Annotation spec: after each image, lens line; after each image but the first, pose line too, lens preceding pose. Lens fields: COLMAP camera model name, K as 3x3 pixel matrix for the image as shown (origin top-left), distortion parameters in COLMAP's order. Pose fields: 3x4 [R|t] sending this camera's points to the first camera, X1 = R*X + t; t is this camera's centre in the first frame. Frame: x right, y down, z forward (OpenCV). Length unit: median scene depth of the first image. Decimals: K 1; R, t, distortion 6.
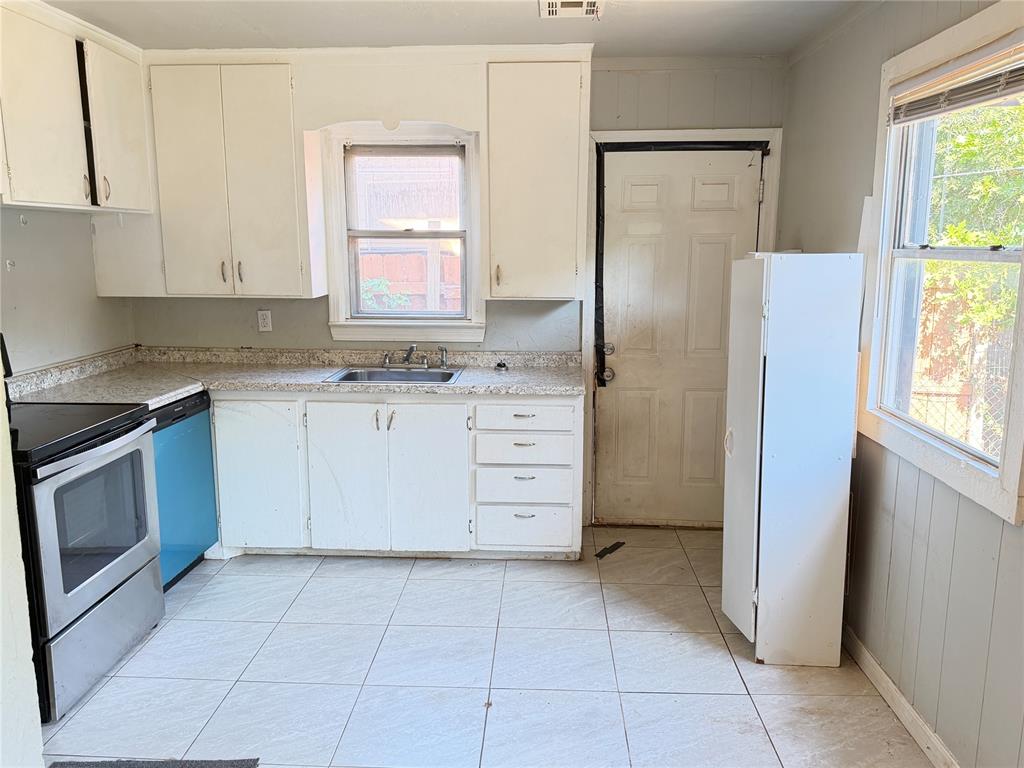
lens RADIAL K [[806.7, 0, 510.0], [0, 806.7, 388.5], [0, 0, 1]] dist [0.141170, -0.258127]
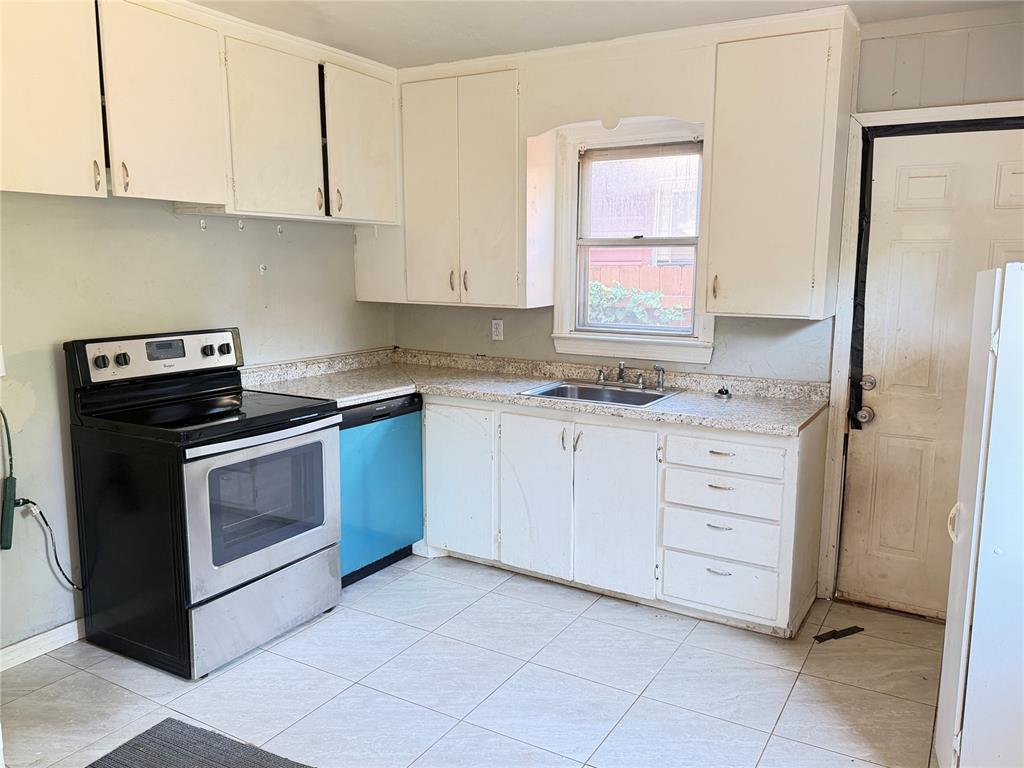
lens RADIAL K [[806.7, 0, 510.0], [0, 806.7, 388.5], [0, 0, 1]] dist [0.141170, -0.258127]
pose [[0.885172, 0.078864, -0.458531, 0.192591], [-0.087407, 0.996169, 0.002601, -0.015544], [0.456979, 0.037777, 0.888675, 0.130796]]
